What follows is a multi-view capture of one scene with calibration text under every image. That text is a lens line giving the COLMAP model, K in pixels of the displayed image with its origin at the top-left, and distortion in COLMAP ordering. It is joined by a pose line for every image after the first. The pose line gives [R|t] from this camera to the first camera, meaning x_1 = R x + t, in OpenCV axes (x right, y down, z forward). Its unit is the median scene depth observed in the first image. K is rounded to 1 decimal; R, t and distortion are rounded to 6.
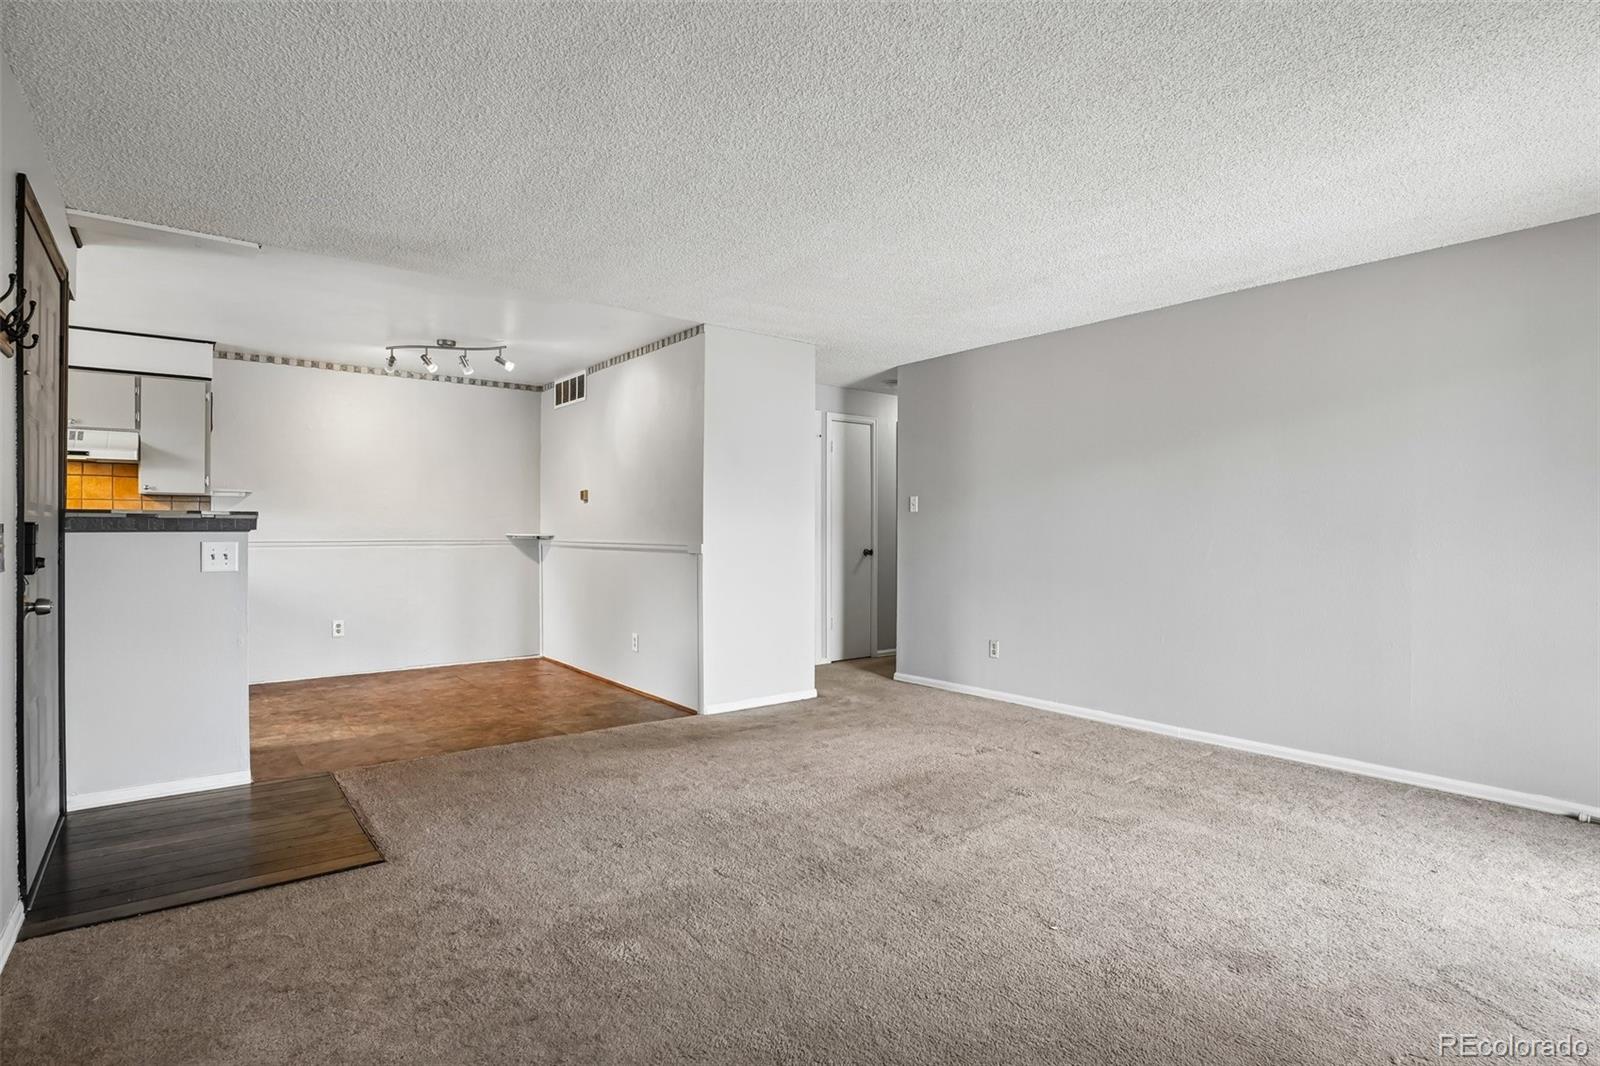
lens RADIAL K [[799.9, 0, 799.7], [0, 799.9, 534.0], [0, 0, 1]] dist [-0.040322, 0.008928]
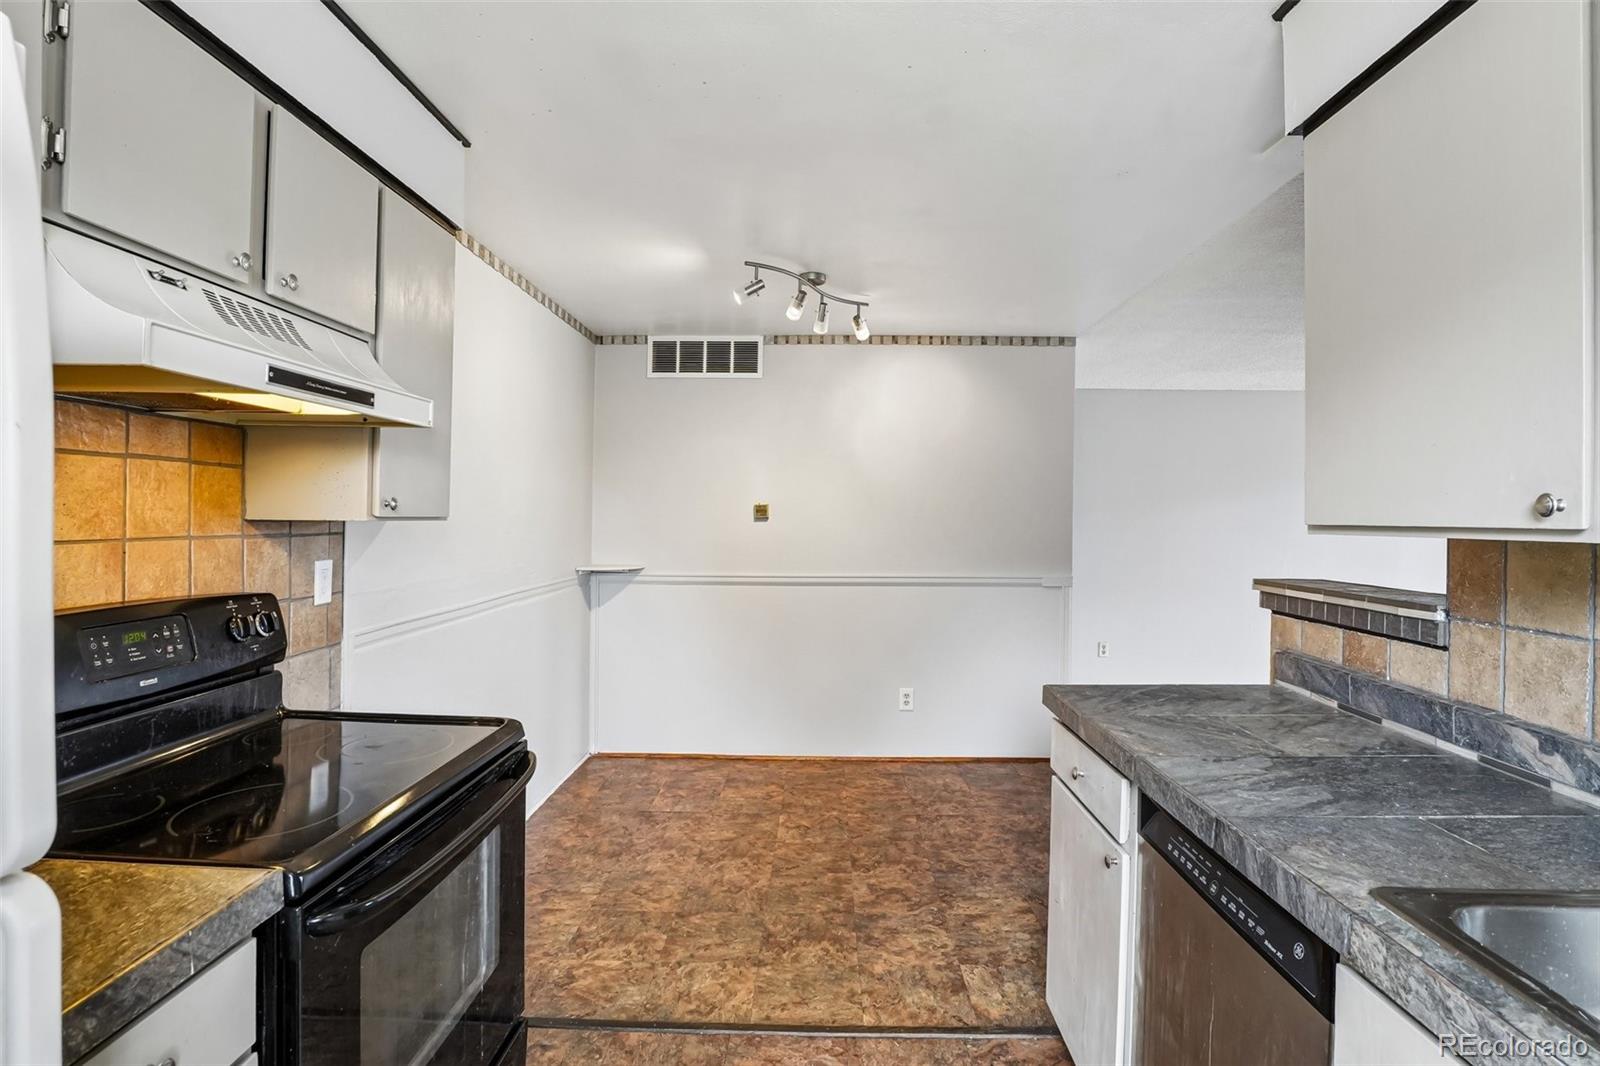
lens RADIAL K [[799.9, 0, 819.5], [0, 799.9, 527.8], [0, 0, 1]] dist [-0.040322, 0.008928]
pose [[0.620903, -0.010827, 0.783813, -0.935044], [0.002485, 0.999927, 0.011844, -0.049692], [-0.783884, -0.005406, 0.620884, 0.596880]]
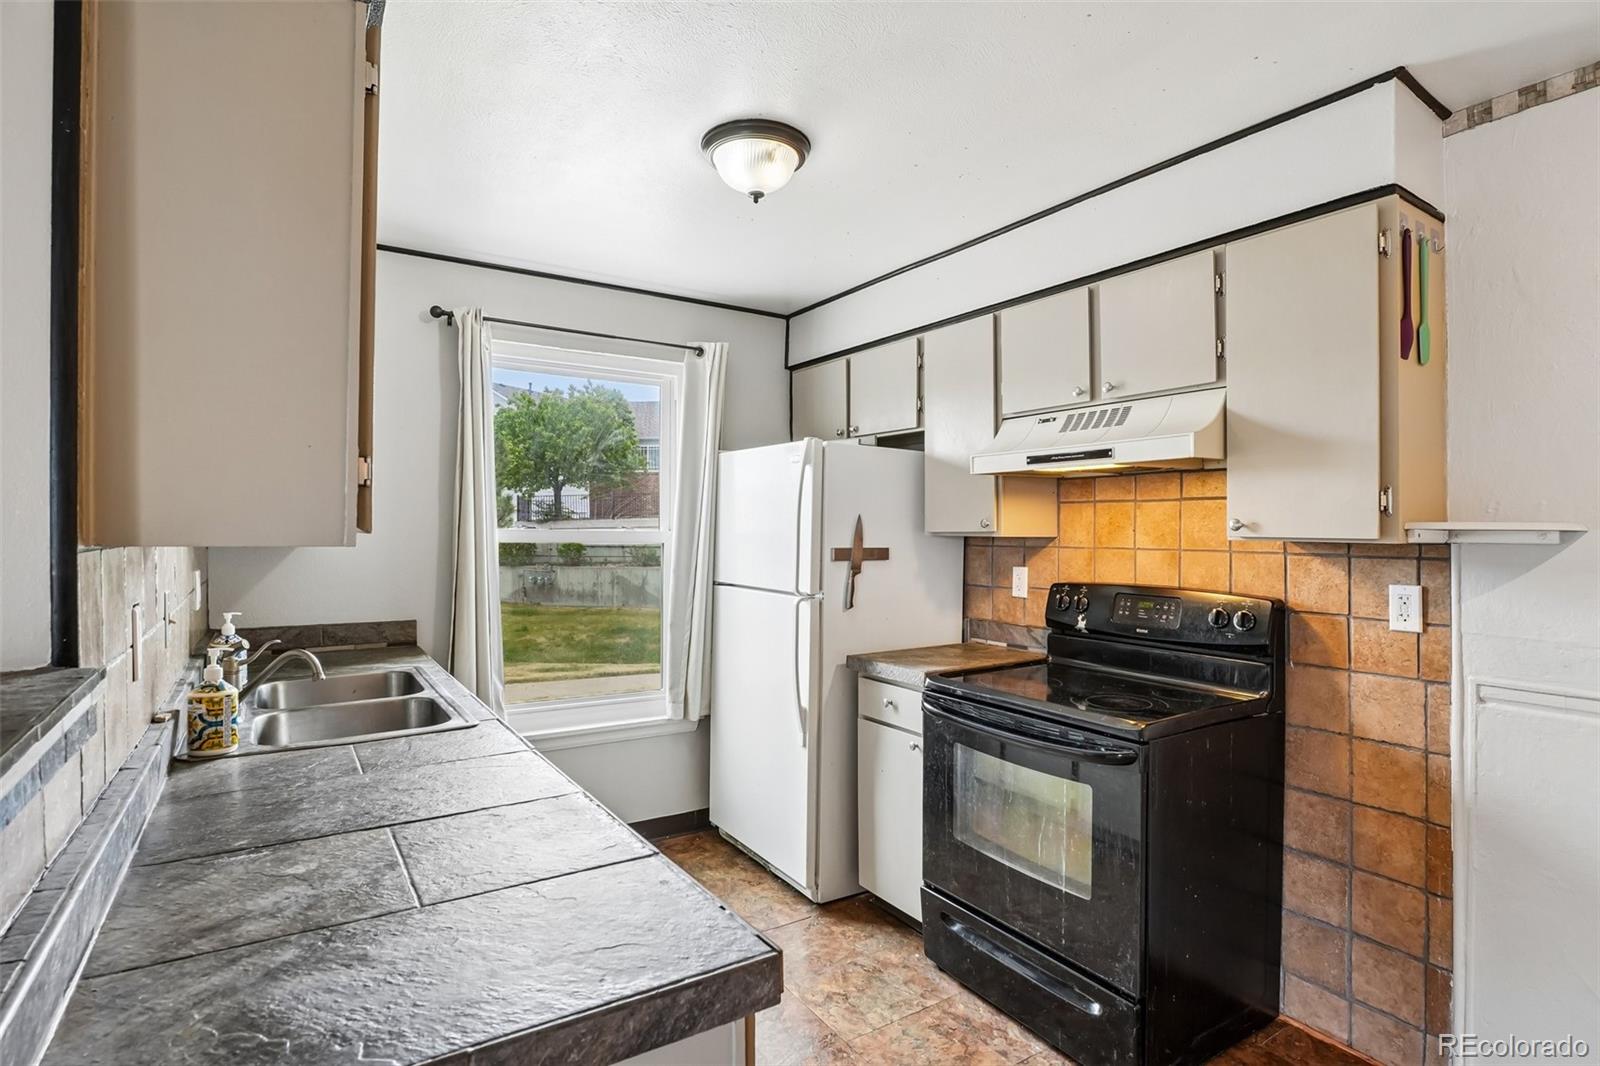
lens RADIAL K [[799.9, 0, 794.5], [0, 799.9, 526.9], [0, 0, 1]] dist [-0.040322, 0.008928]
pose [[-0.087590, -0.006351, -0.996136, -0.403018], [-0.013890, 0.999890, -0.005153, -0.050880], [0.996060, 0.013385, -0.087669, 0.773129]]
